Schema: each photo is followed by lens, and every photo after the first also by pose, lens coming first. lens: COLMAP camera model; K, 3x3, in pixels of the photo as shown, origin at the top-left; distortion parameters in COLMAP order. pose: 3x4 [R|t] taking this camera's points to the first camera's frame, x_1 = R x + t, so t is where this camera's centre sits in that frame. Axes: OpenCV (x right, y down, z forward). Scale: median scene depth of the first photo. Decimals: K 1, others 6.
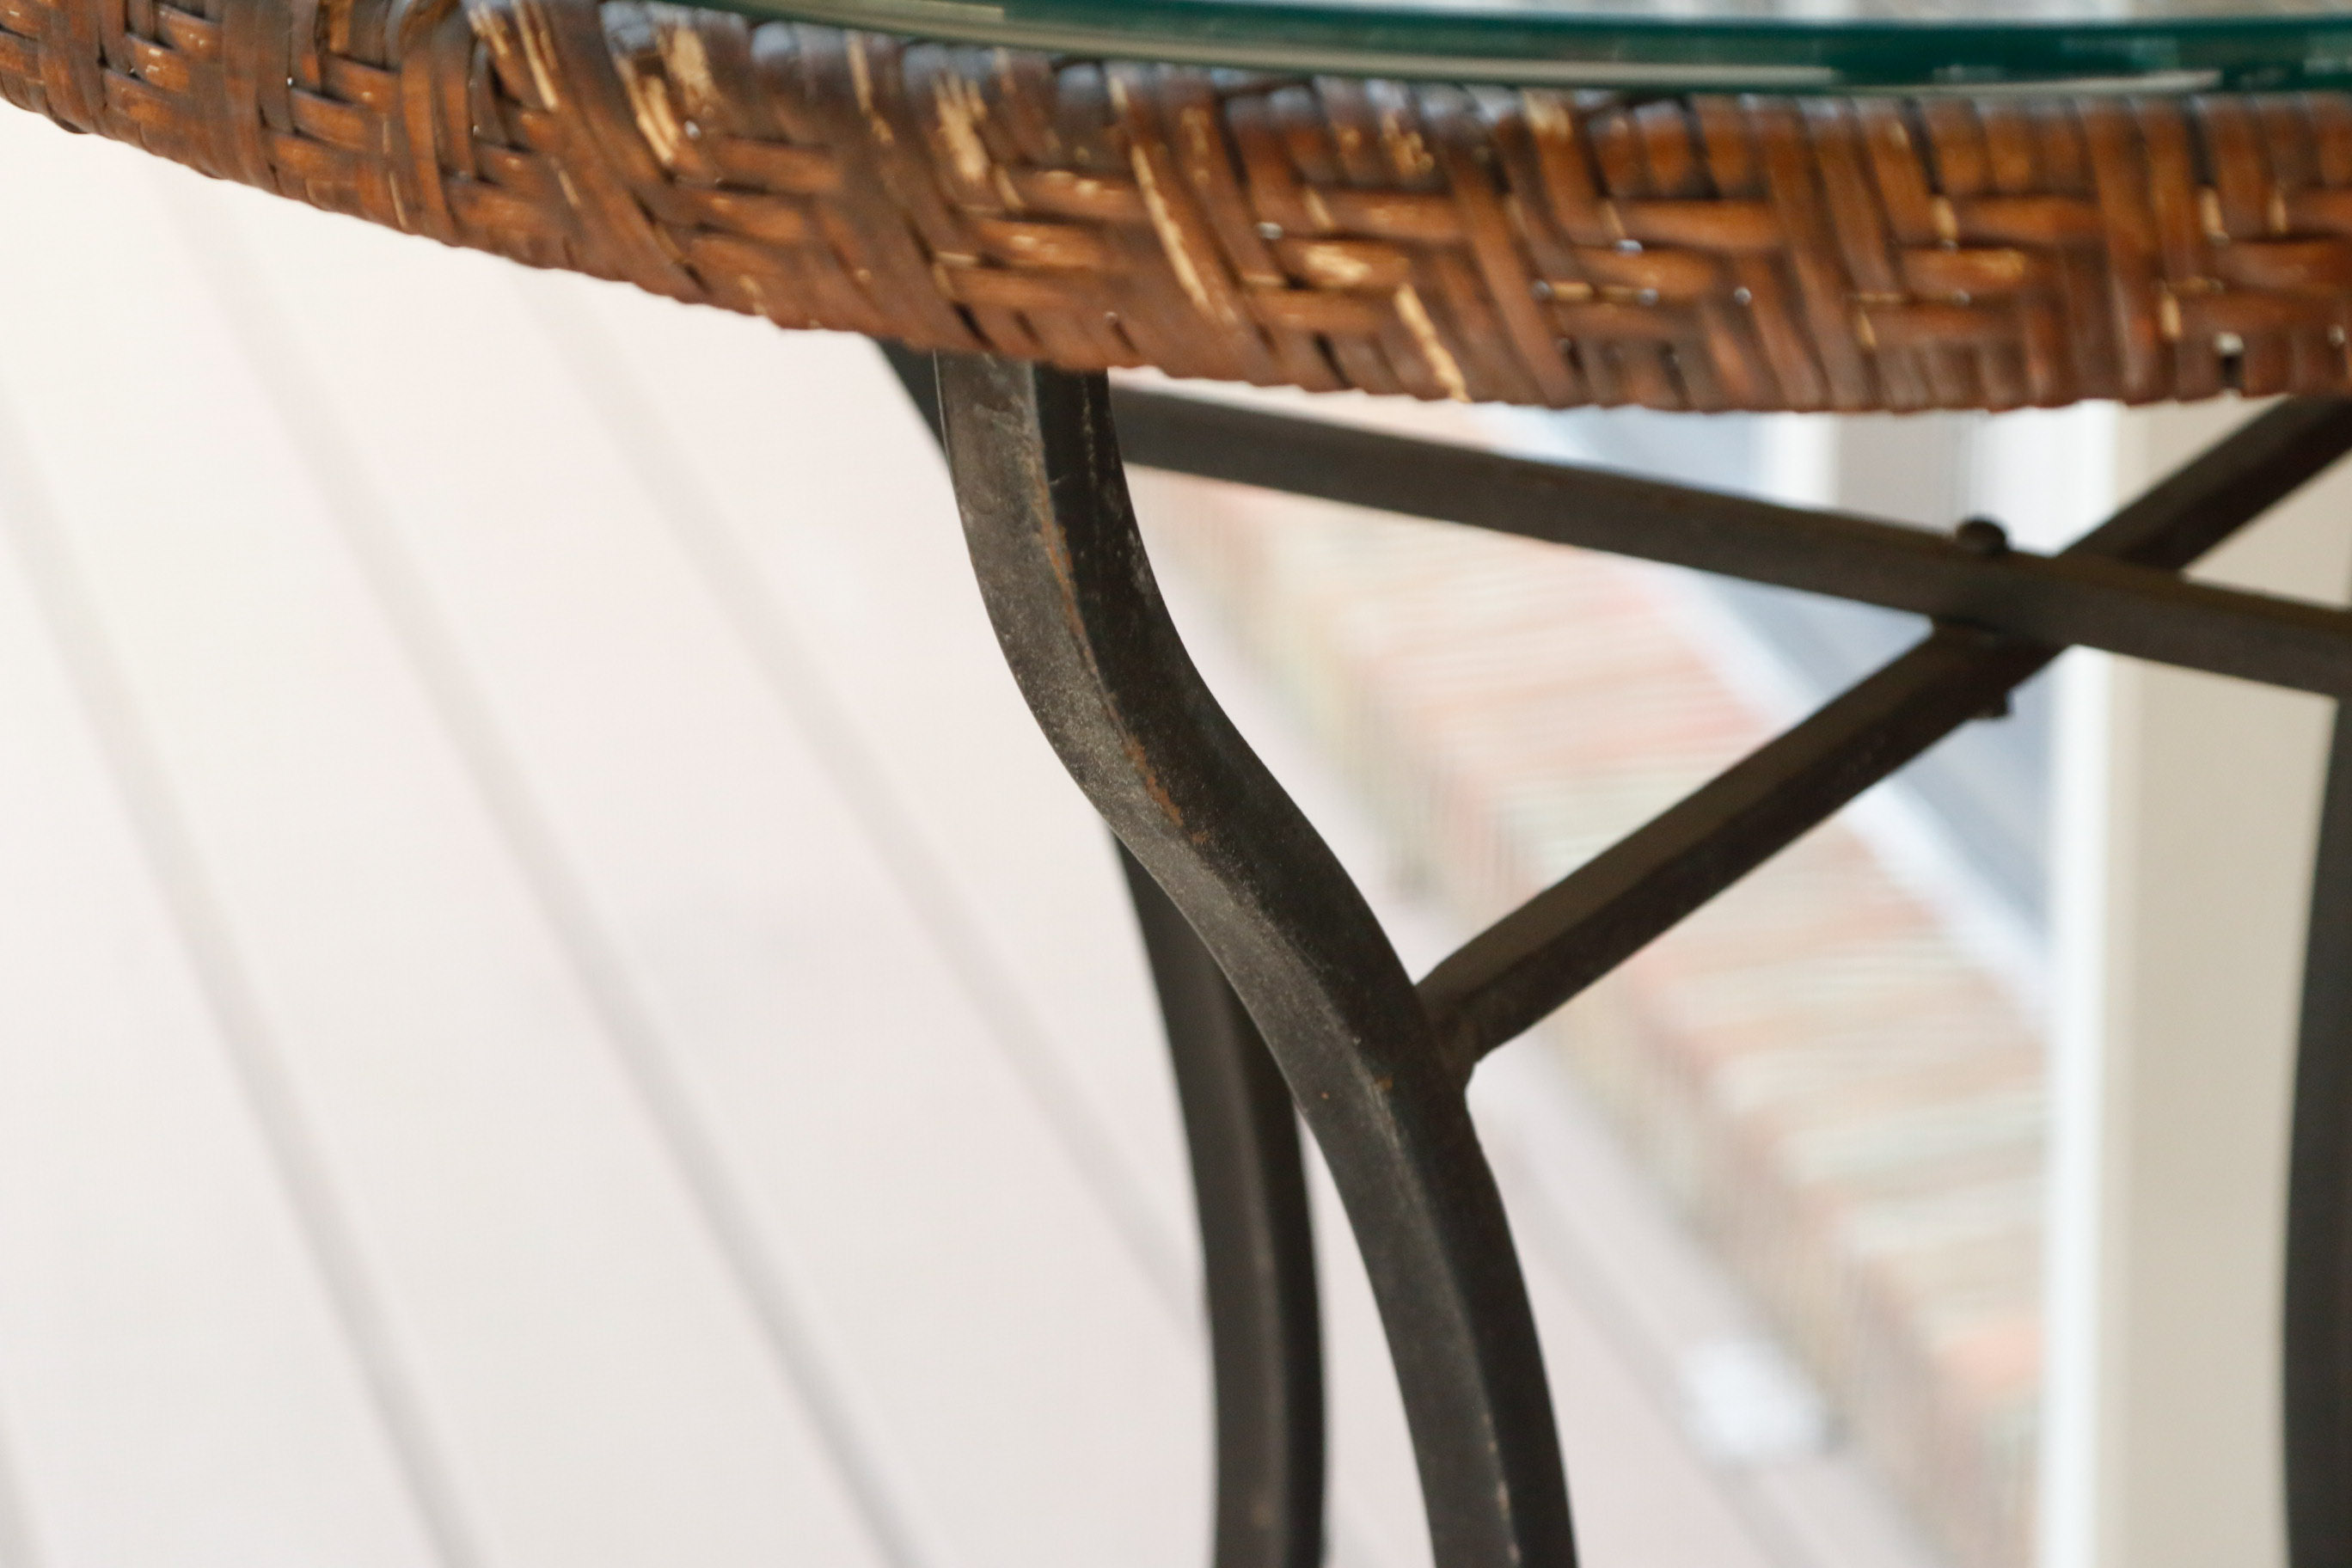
lens RADIAL K [[8060.6, 0, 1176.0], [0, 8060.6, 784.0], [0, 0, 1]] dist [0.381291, -1.644419]
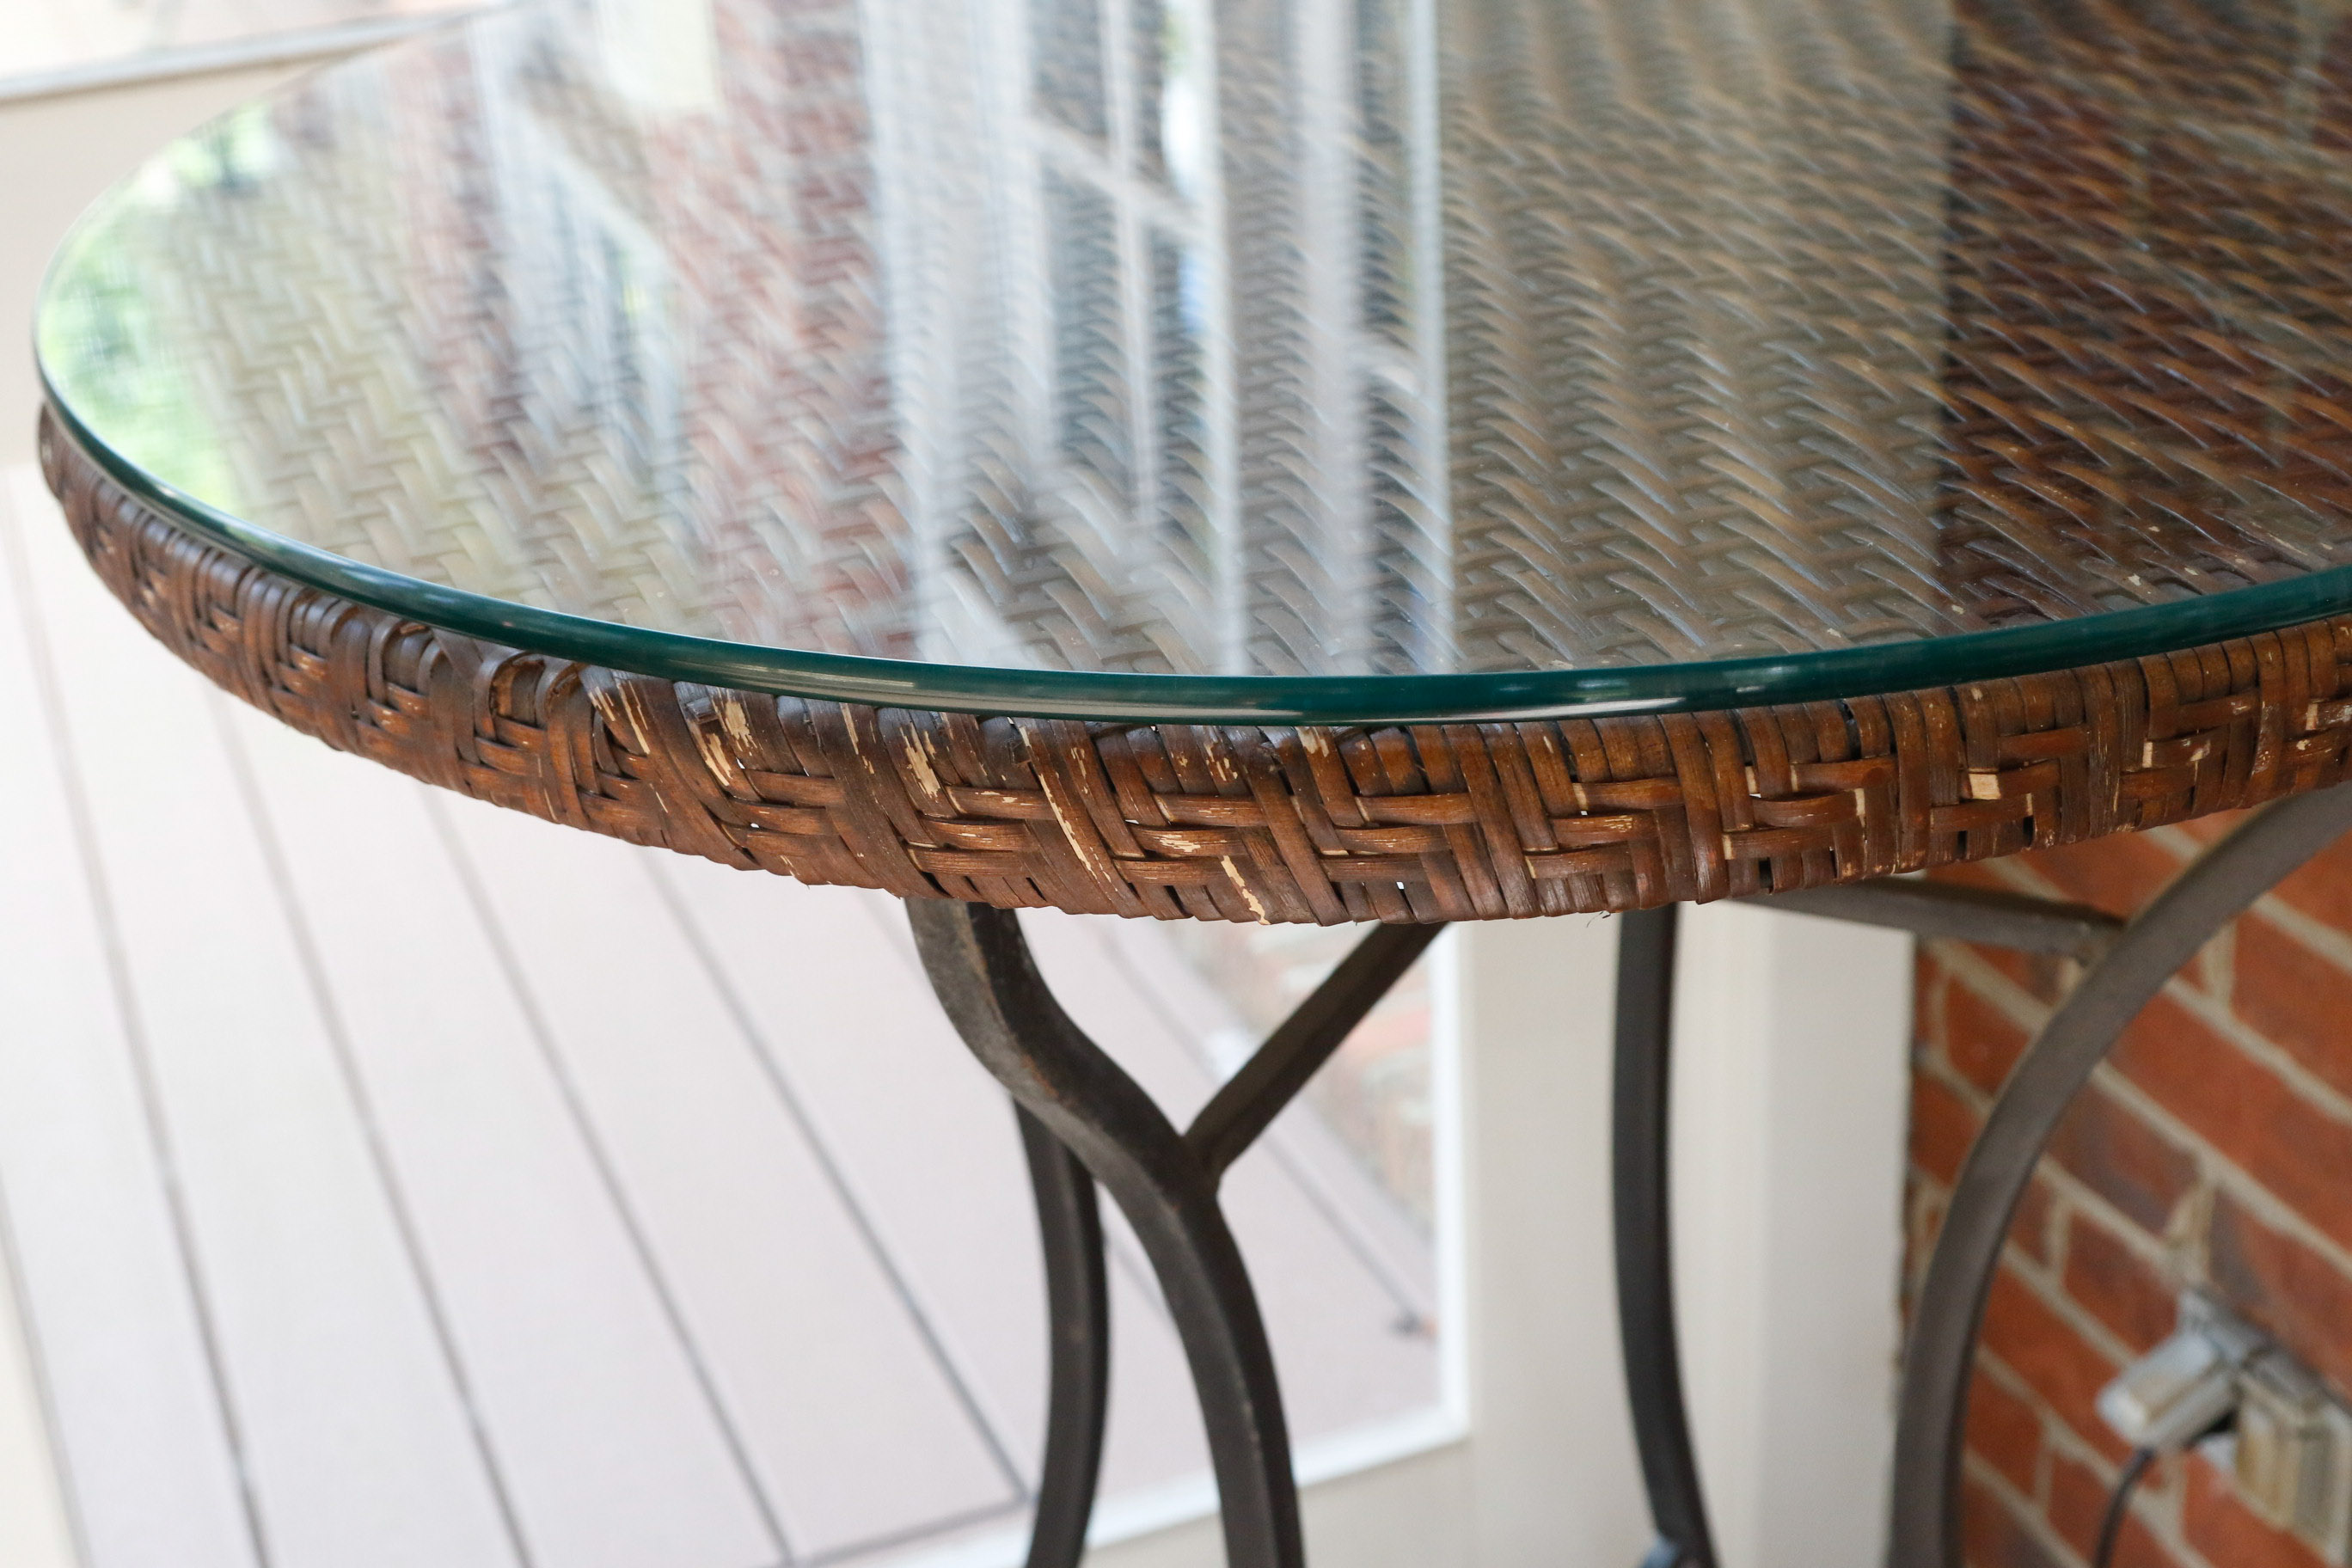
lens RADIAL K [[3524.6, 0, 1176.0], [0, 3524.6, 784.0], [0, 0, 1]] dist [-0.031962, -0.048760]
pose [[0.994184, -0.073166, 0.079019, -0.031255], [0.069505, 0.996420, 0.048131, -0.104620], [-0.082258, -0.042358, 0.995711, 0.333999]]
